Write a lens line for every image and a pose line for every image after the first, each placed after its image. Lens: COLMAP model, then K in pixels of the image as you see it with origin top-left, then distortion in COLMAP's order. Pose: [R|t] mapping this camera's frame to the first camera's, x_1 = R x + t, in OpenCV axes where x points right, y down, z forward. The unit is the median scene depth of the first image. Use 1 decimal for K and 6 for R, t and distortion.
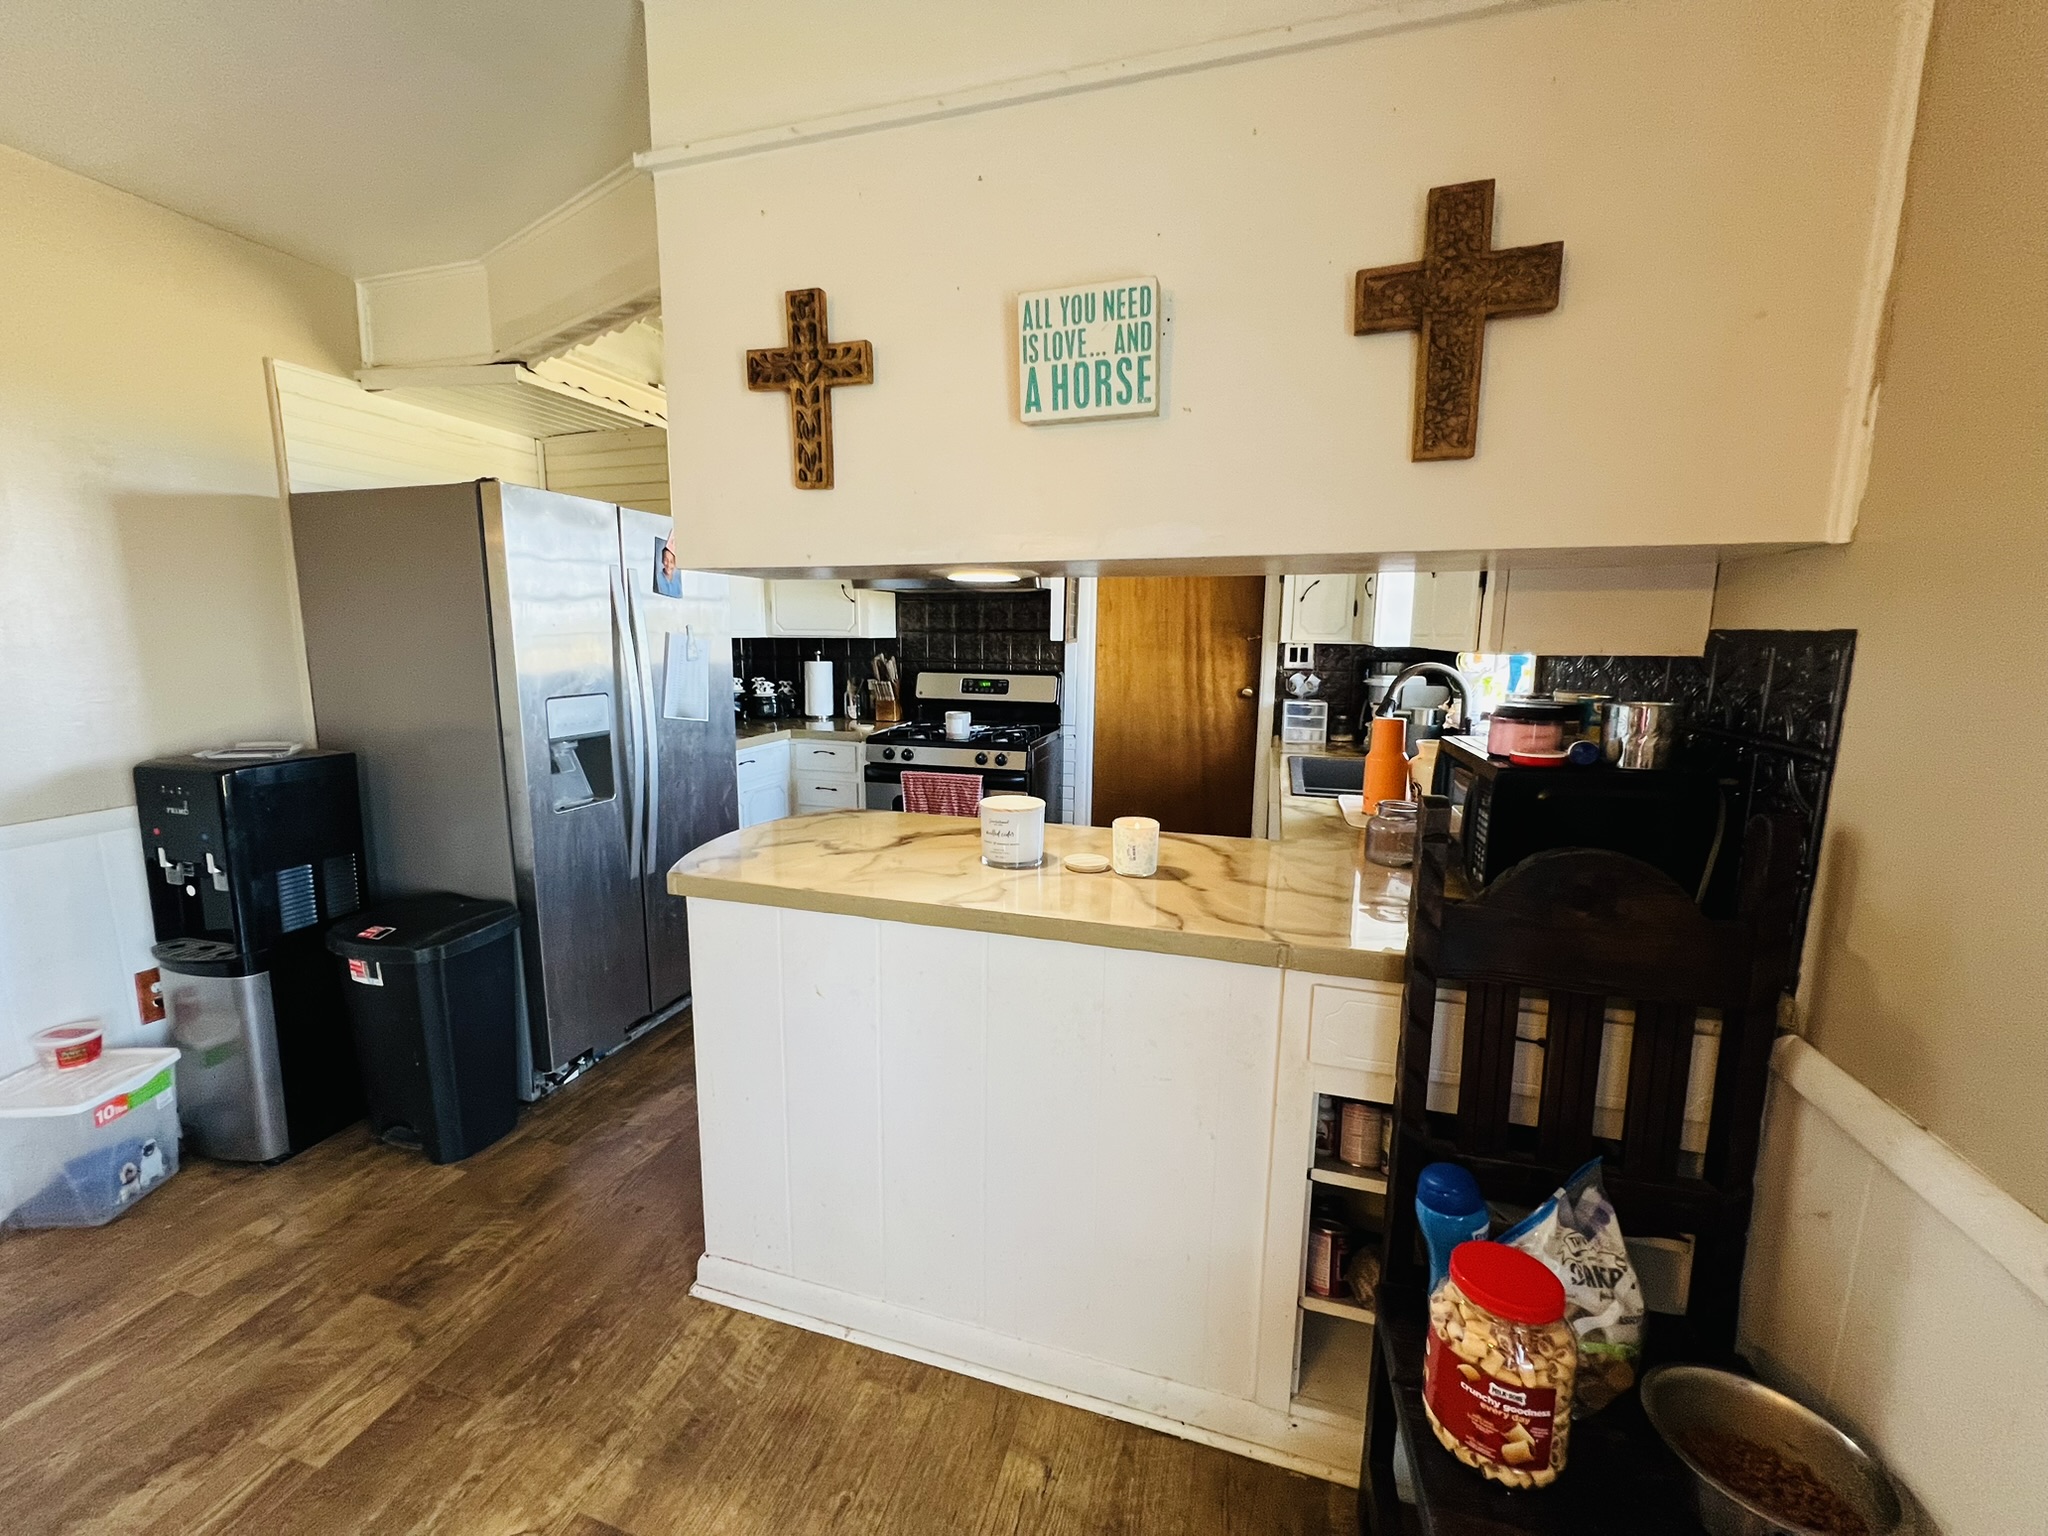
lens RADIAL K [[823.5, 0, 1017.3], [0, 823.5, 766.6], [0, 0, 1]] dist [0.000301, 0.000132]
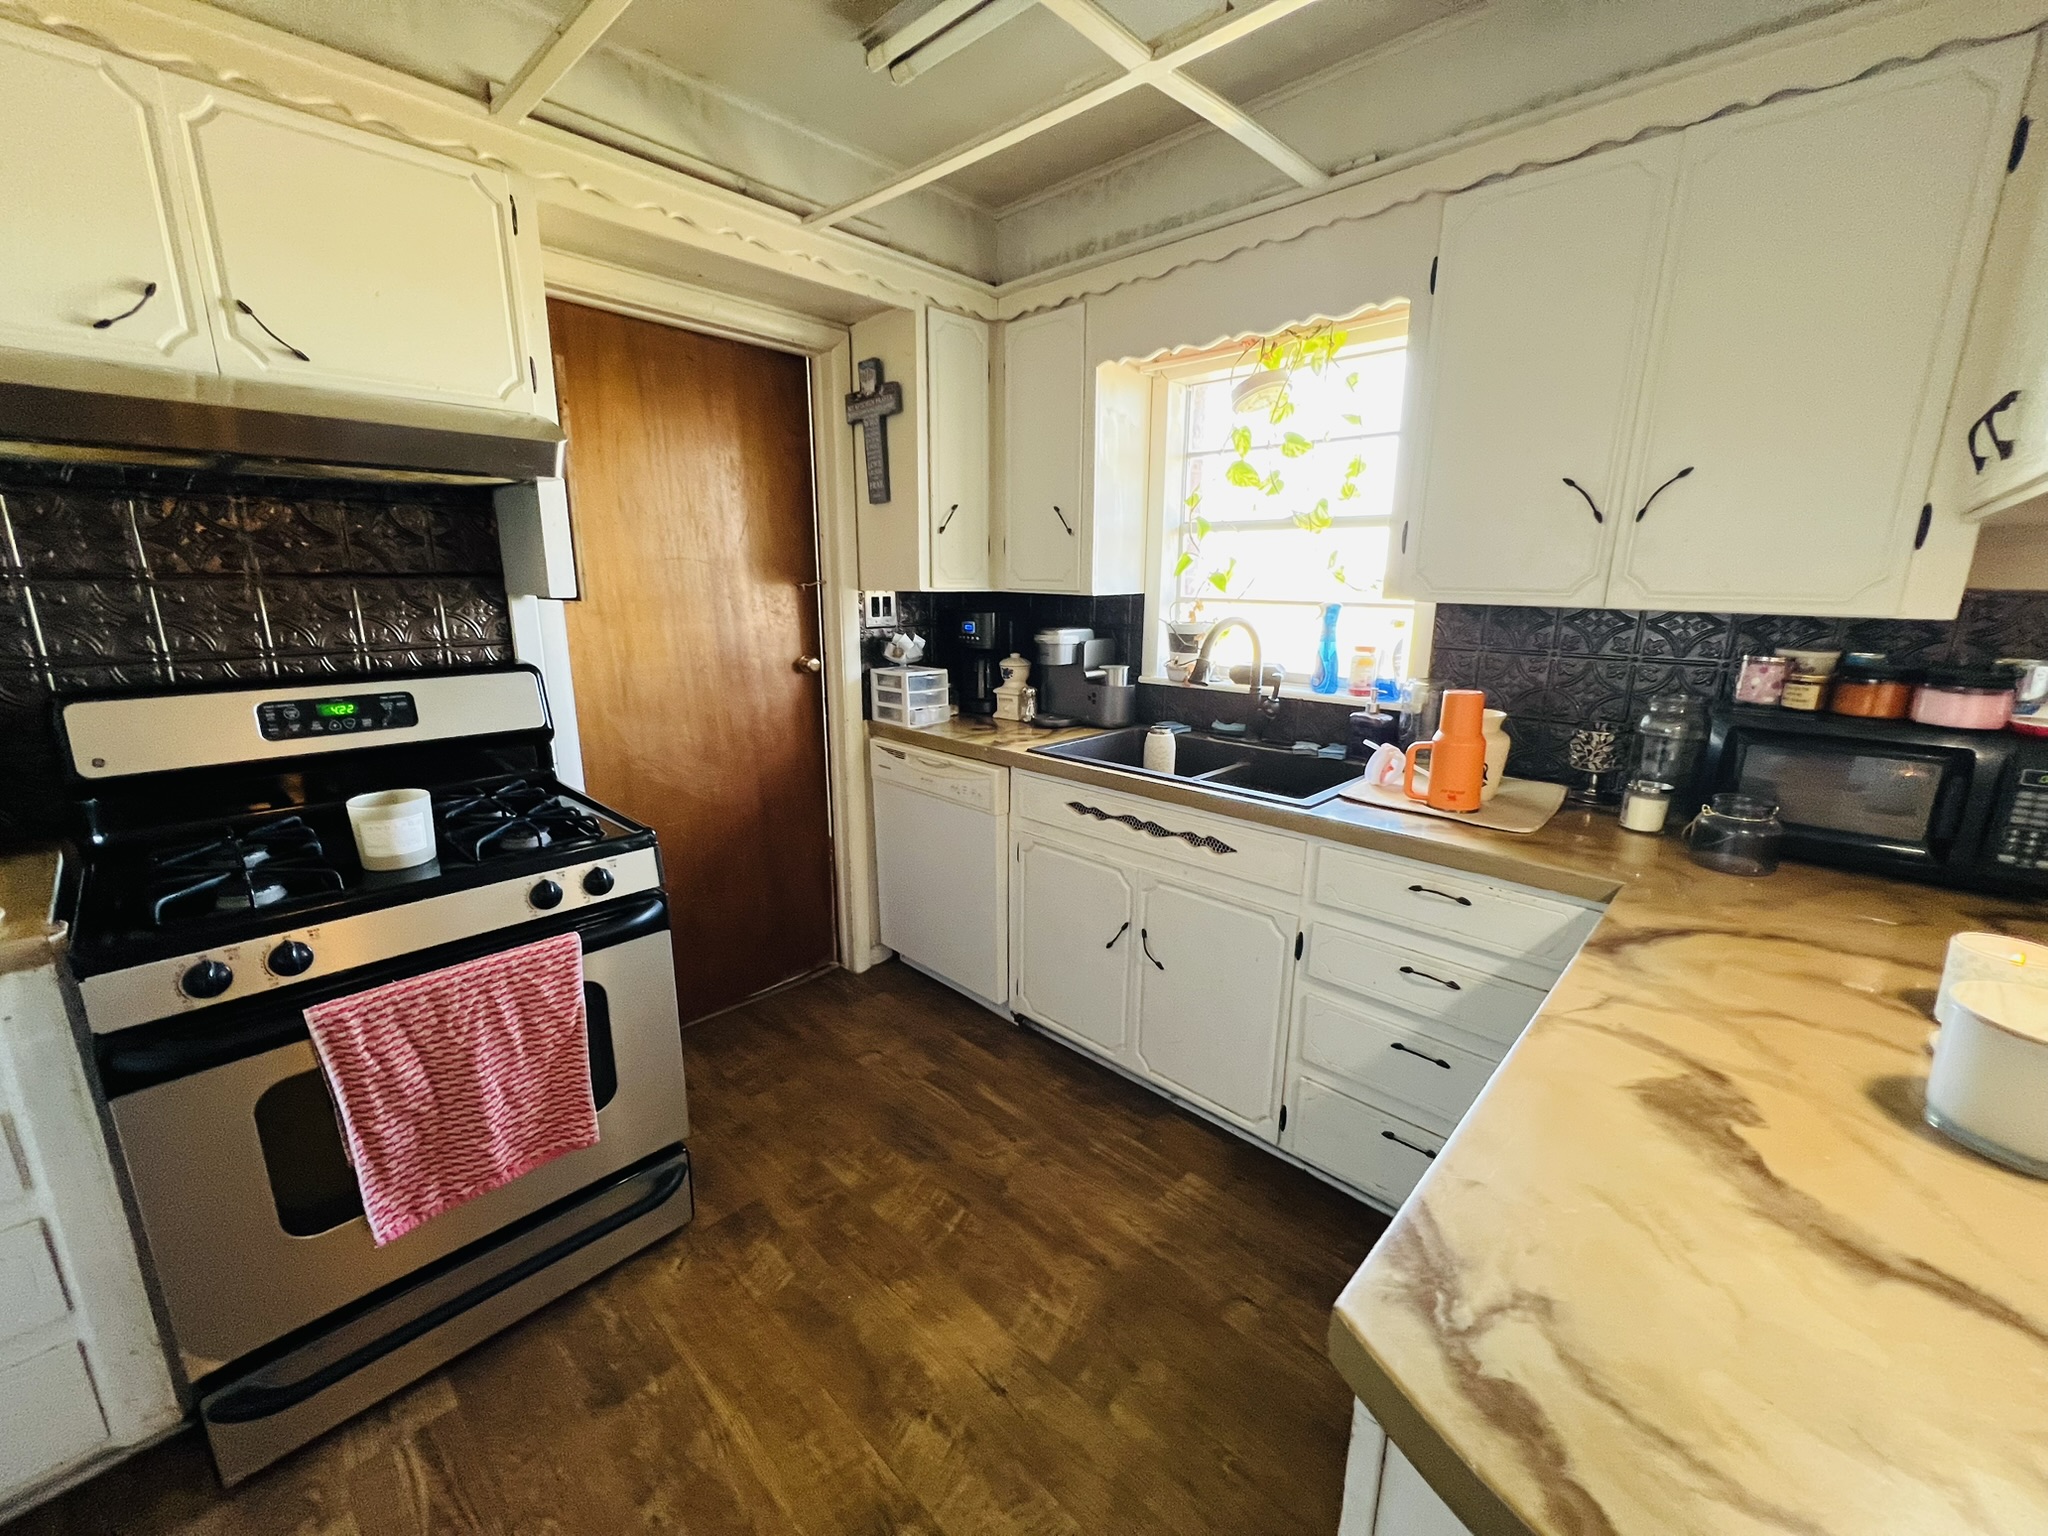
lens RADIAL K [[825.0, 0, 1024.0], [0, 825.0, 768.0], [0, 0, 1]] dist [-0.000991, -0.000119]
pose [[0.441282, -0.211954, 0.871978, -0.267436], [0.135951, 0.976280, 0.168507, -0.101761], [-0.887010, 0.044187, 0.459630, 0.556011]]
